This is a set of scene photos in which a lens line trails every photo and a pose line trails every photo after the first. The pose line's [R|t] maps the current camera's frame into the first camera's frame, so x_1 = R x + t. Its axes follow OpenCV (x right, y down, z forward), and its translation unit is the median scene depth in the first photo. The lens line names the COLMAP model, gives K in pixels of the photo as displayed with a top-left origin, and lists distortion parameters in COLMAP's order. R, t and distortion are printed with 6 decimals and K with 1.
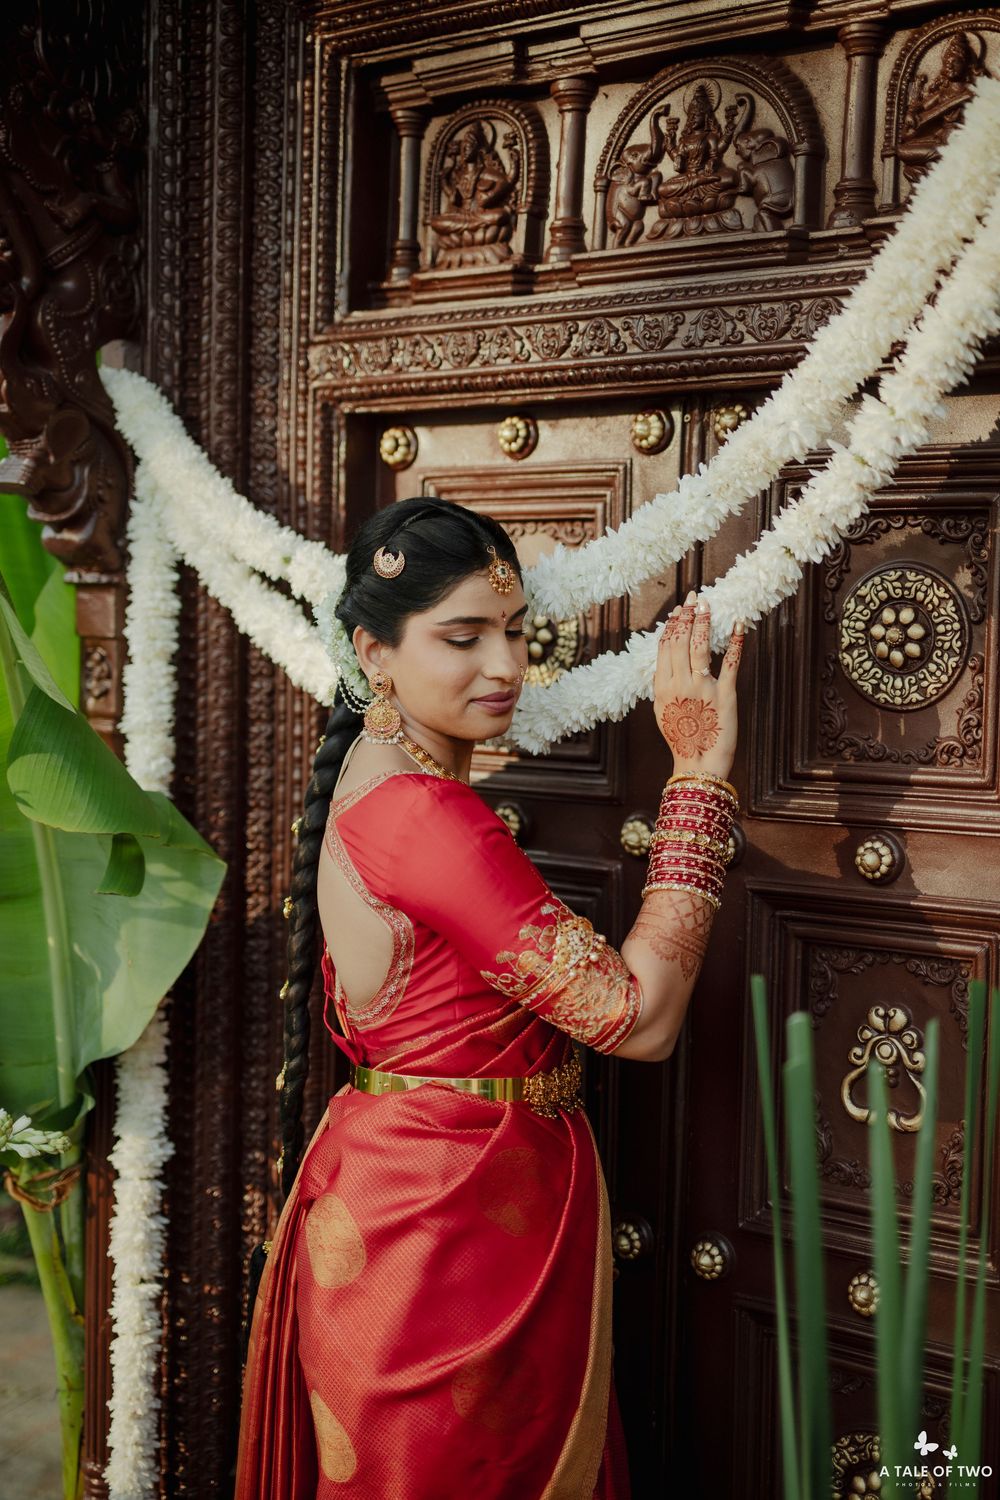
lens RADIAL K [[2136.5, 0, 500.0], [0, 2136.5, 750.0], [0, 0, 1]] dist [-0.016597, -0.022348]
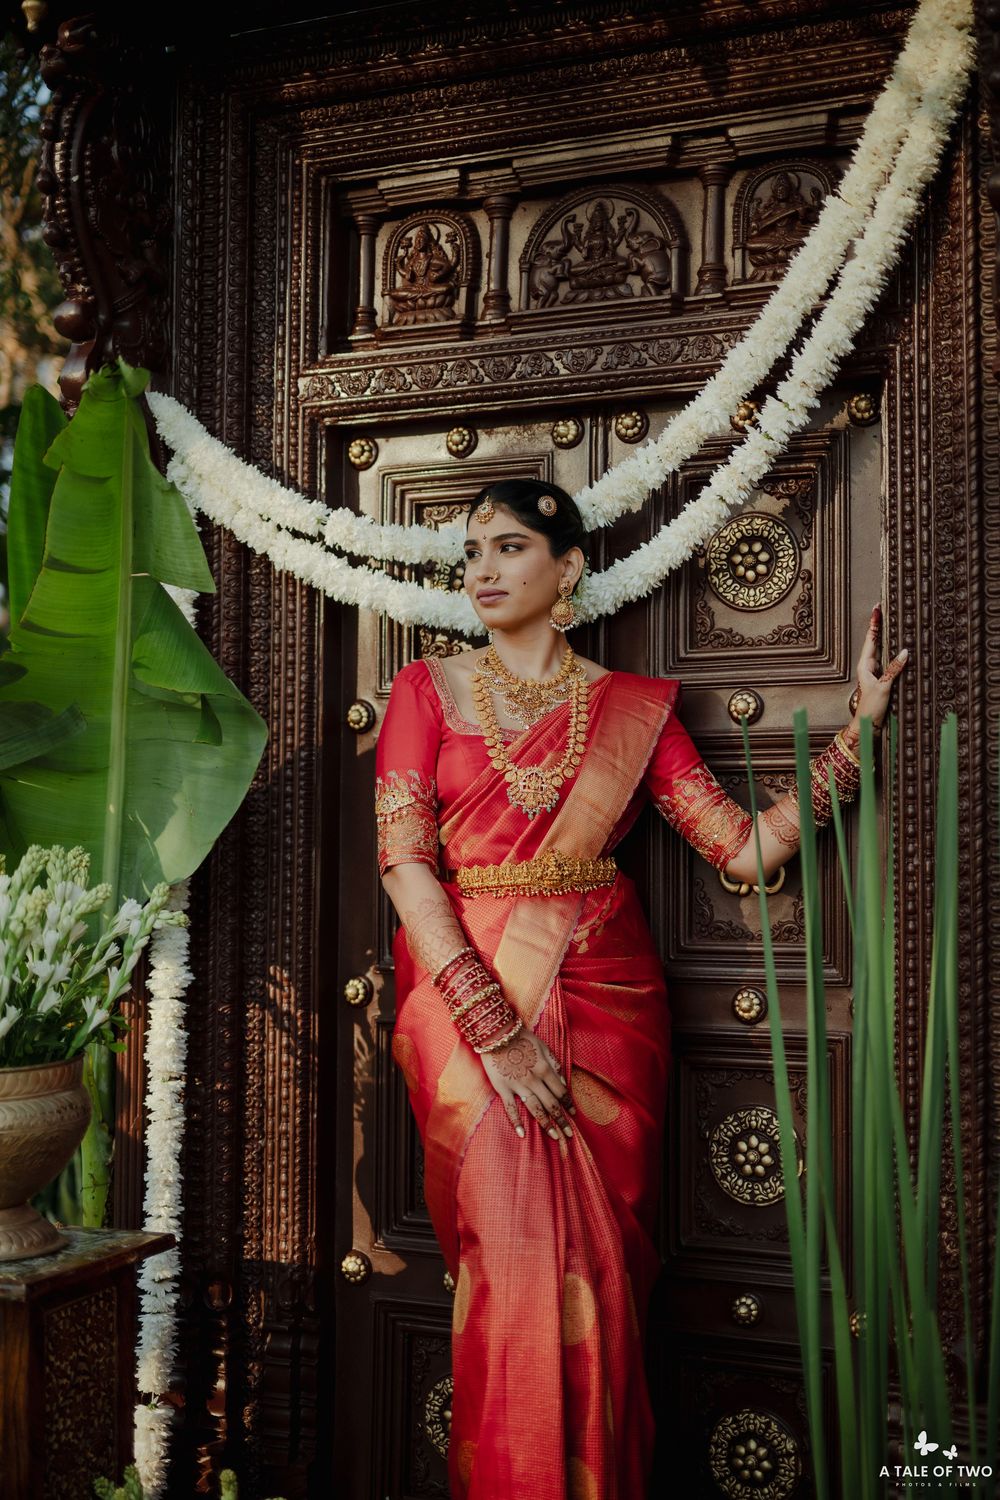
lens RADIAL K [[2218.3, 0, 500.0], [0, 2218.3, 750.0], [0, 0, 1]] dist [-0.030976, -0.073067]
pose [[0.971811, 0.002015, 0.235754, -0.332296], [0.025012, 0.993439, -0.111591, 0.234338], [-0.234432, 0.114342, 0.965385, -0.421345]]
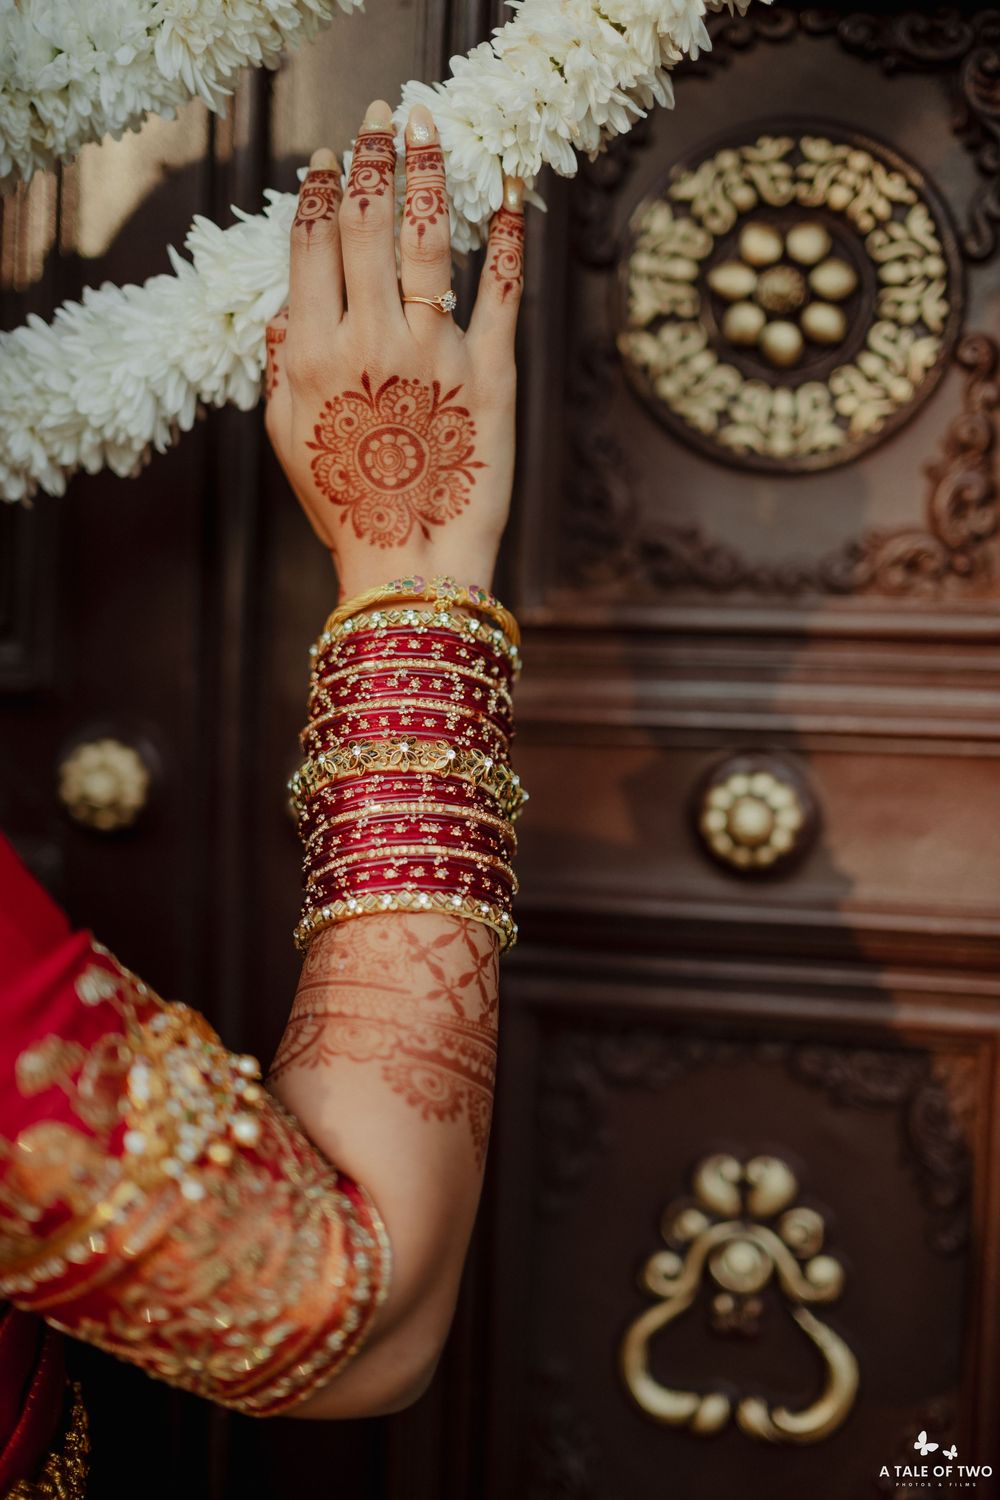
lens RADIAL K [[2281.4, 0, 499.9], [0, 2281.4, 820.5], [0, 0, 1]] dist [-0.046882, -0.094389]
pose [[0.909007, -0.020459, 0.416279, -0.052063], [0.007106, 0.999410, 0.033600, 0.034118], [-0.416721, -0.027584, 0.908616, 0.578006]]
